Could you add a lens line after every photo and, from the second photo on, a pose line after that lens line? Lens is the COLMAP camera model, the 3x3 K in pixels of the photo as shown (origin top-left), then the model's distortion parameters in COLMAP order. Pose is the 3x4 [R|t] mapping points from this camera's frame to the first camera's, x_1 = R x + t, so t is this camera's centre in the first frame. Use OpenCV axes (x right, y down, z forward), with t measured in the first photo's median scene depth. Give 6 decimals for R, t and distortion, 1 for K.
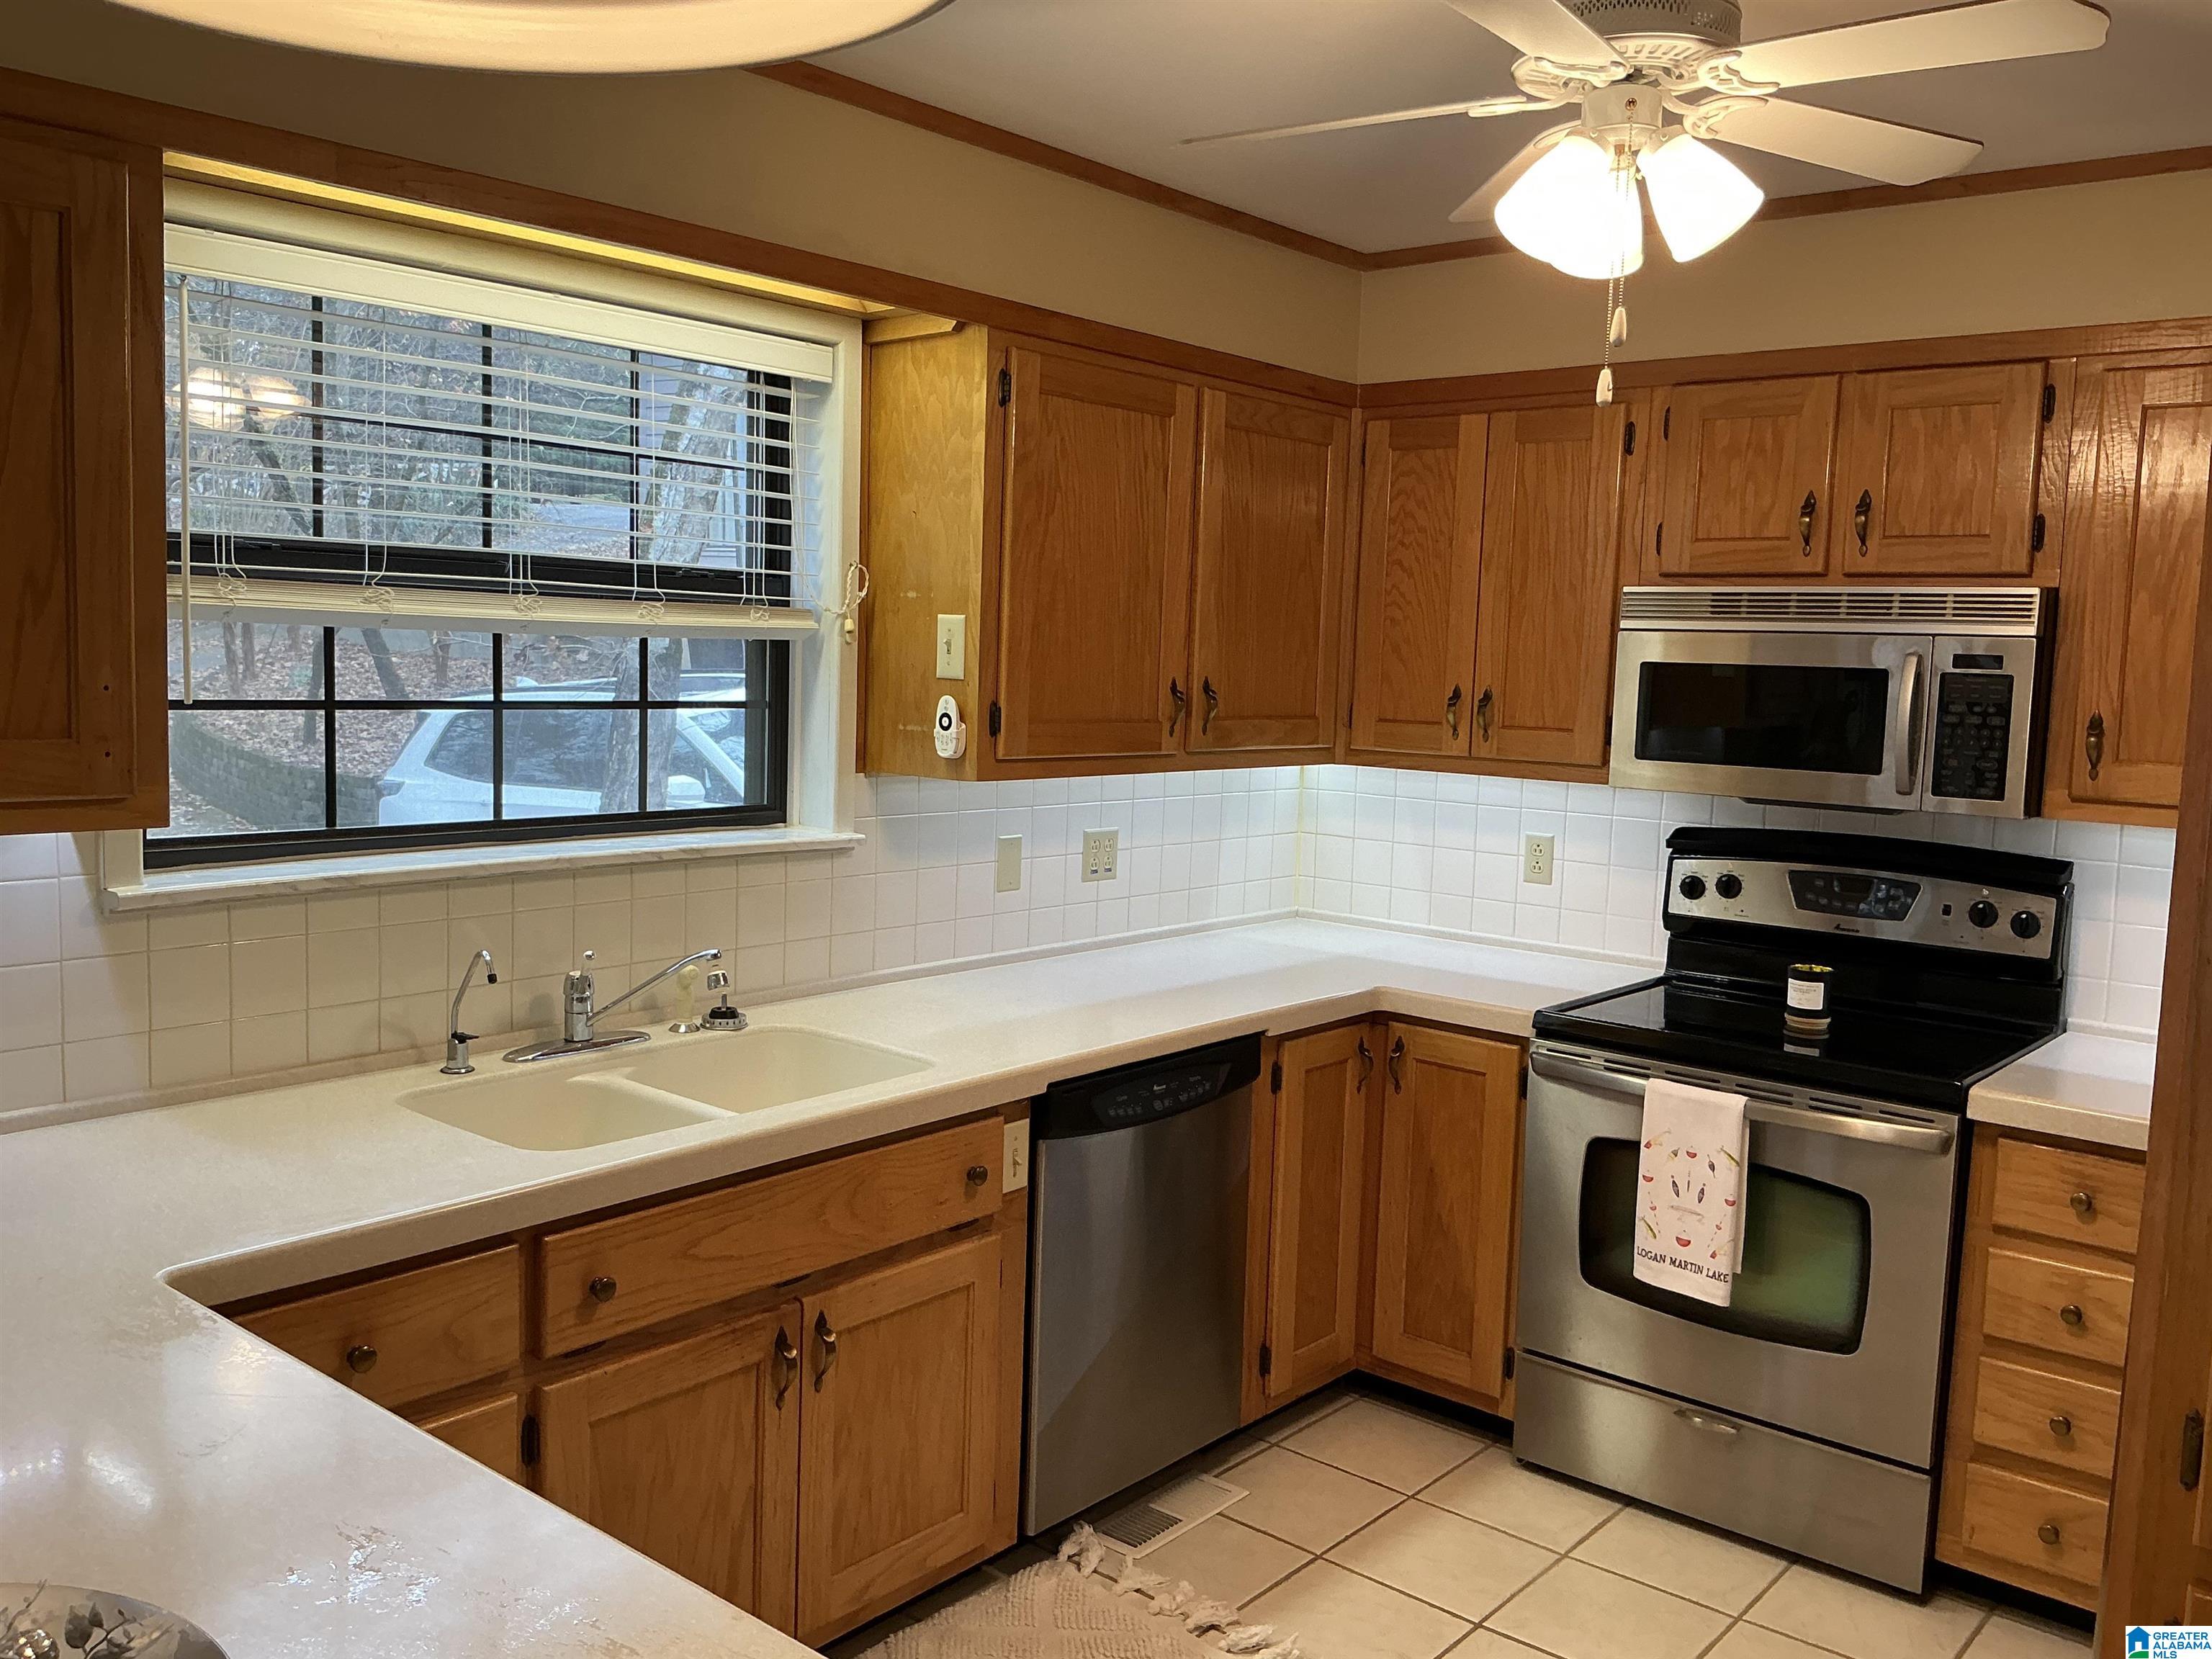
lens RADIAL K [[1809.2, 0, 1098.5], [0, 1809.2, 833.0], [0, 0, 1]] dist [0.125074, -0.273882]
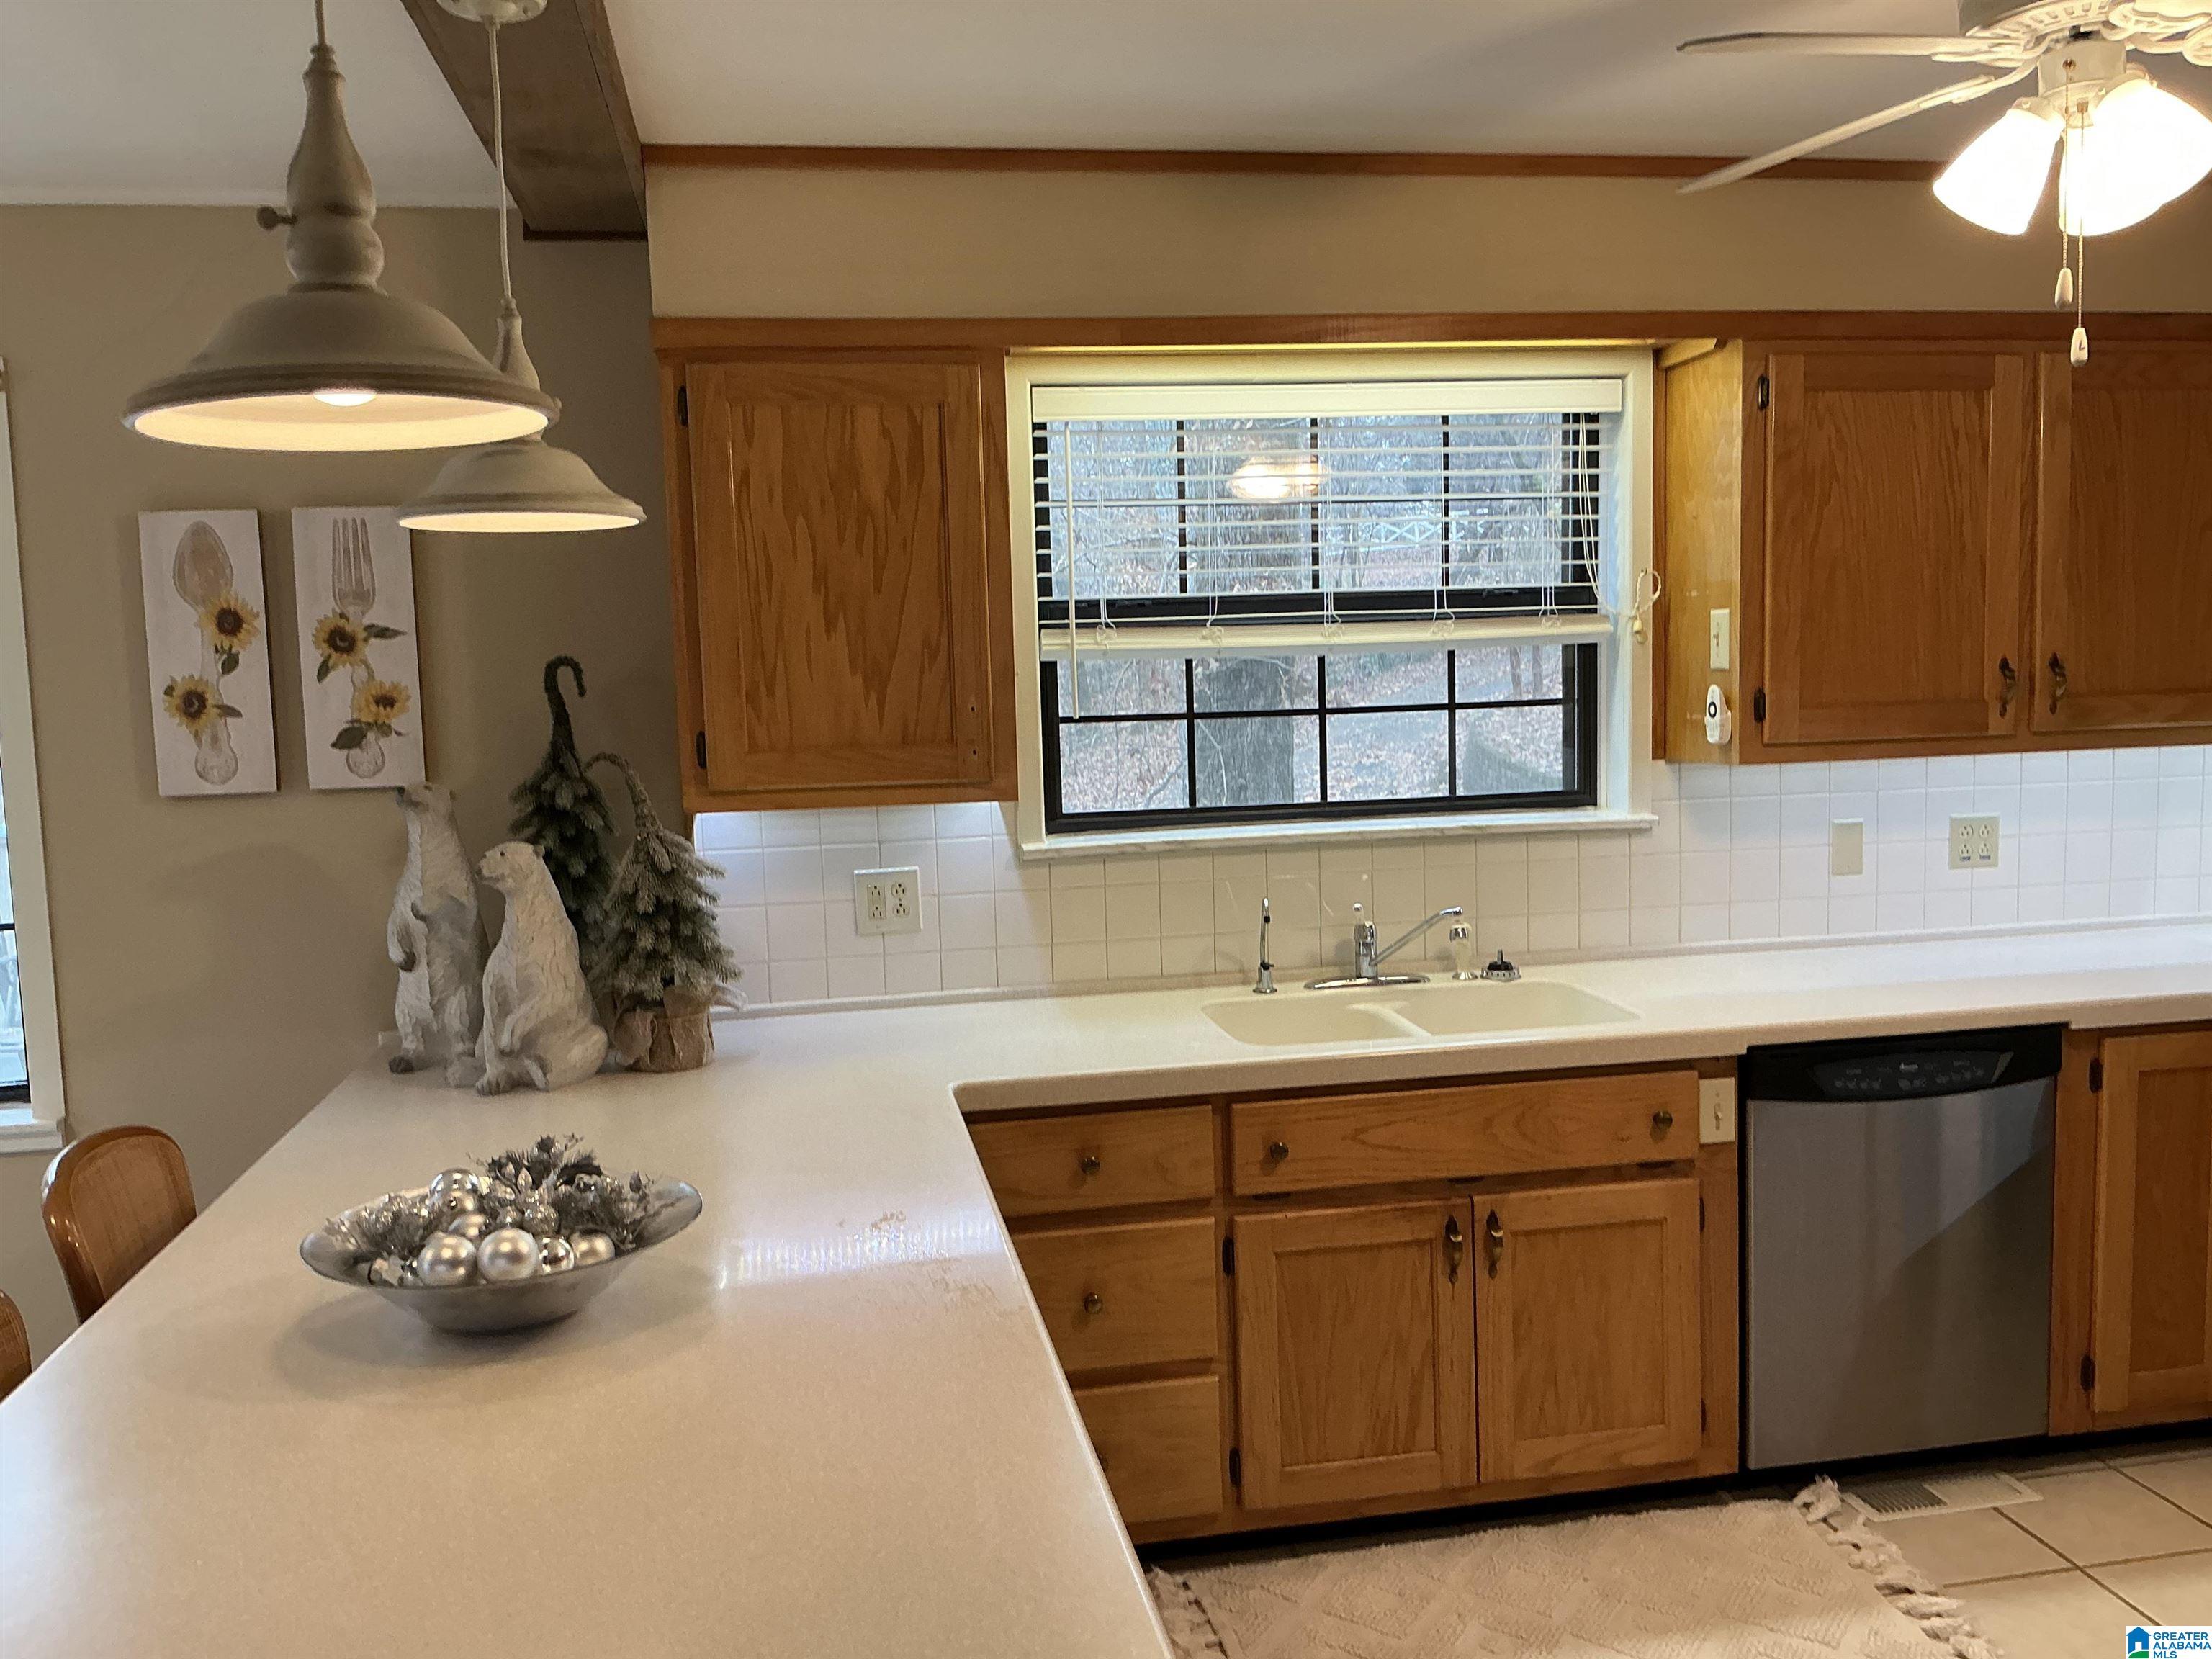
lens RADIAL K [[1809.2, 0, 1098.5], [0, 1809.2, 833.0], [0, 0, 1]] dist [0.125074, -0.273882]
pose [[0.767733, 0.005903, -0.640743, 0.330398], [-0.009573, 0.999952, -0.002258, 0.017372], [0.640698, 0.007868, 0.767752, -0.063201]]
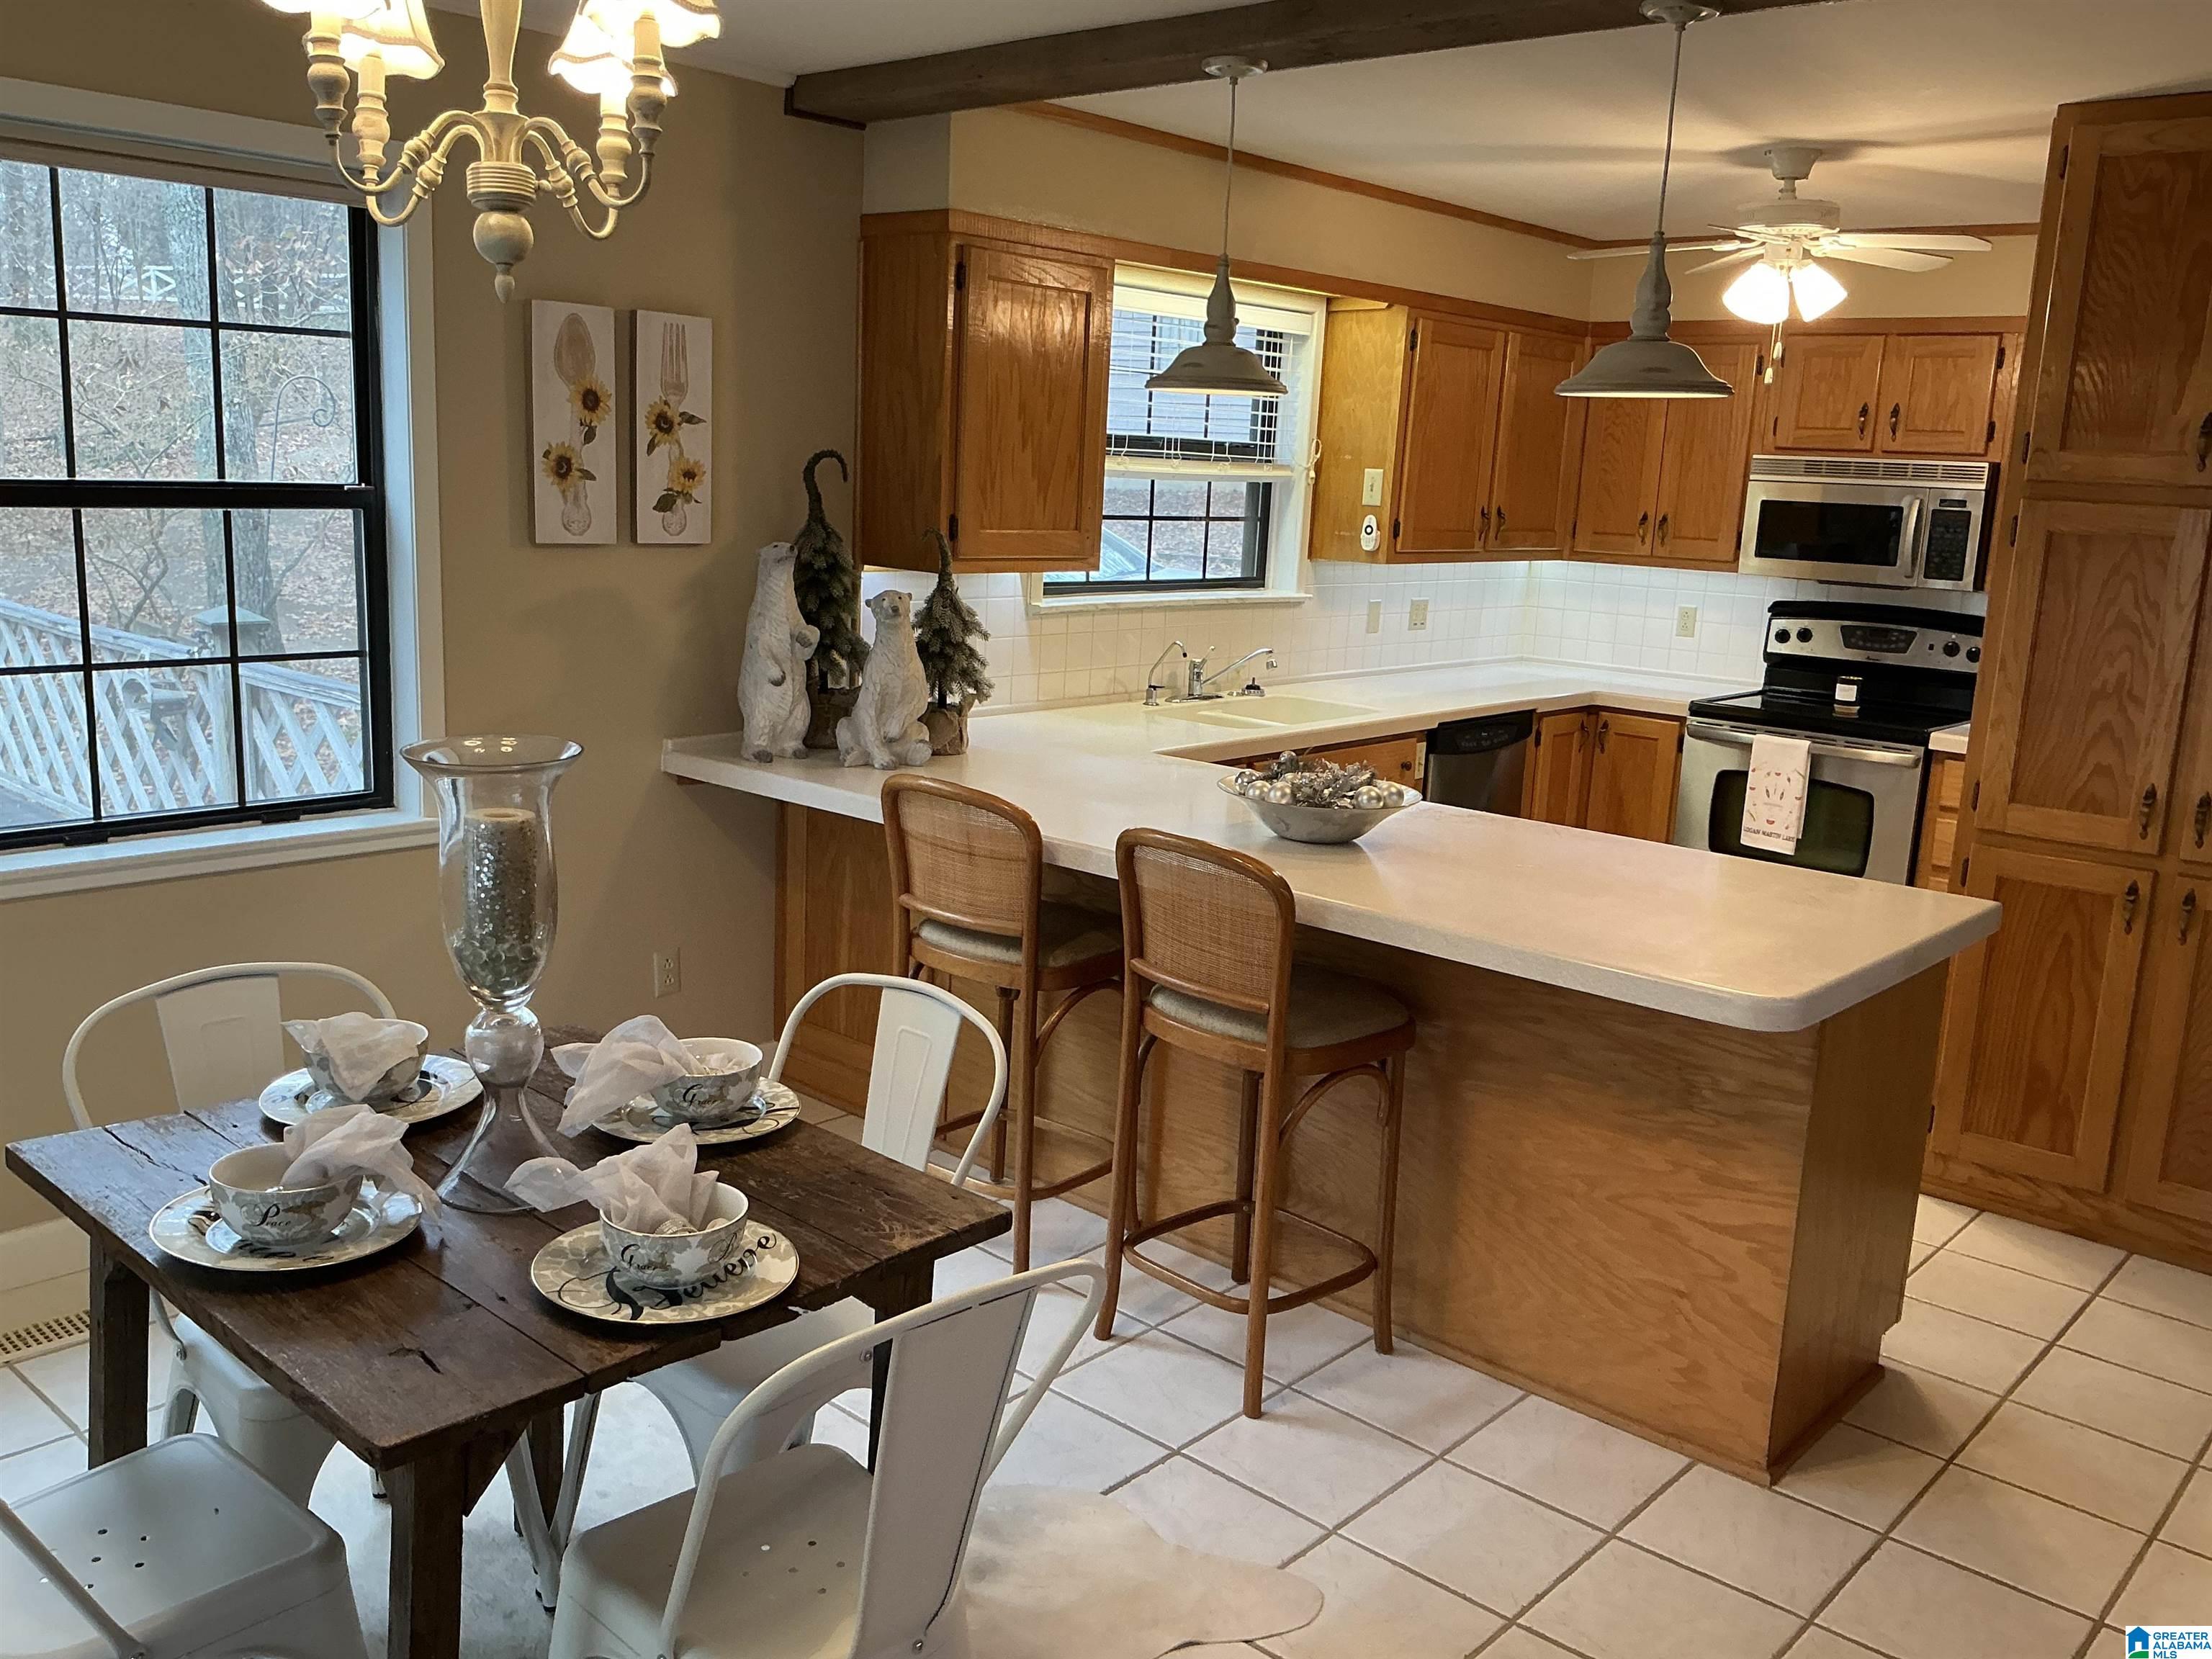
lens RADIAL K [[1809.2, 0, 1098.5], [0, 1809.2, 833.0], [0, 0, 1]] dist [0.125074, -0.273882]
pose [[0.999575, 0.019037, -0.022097, -0.306029], [-0.016803, 0.995121, 0.097225, 0.066238], [0.023840, -0.096812, 0.995017, -0.824052]]
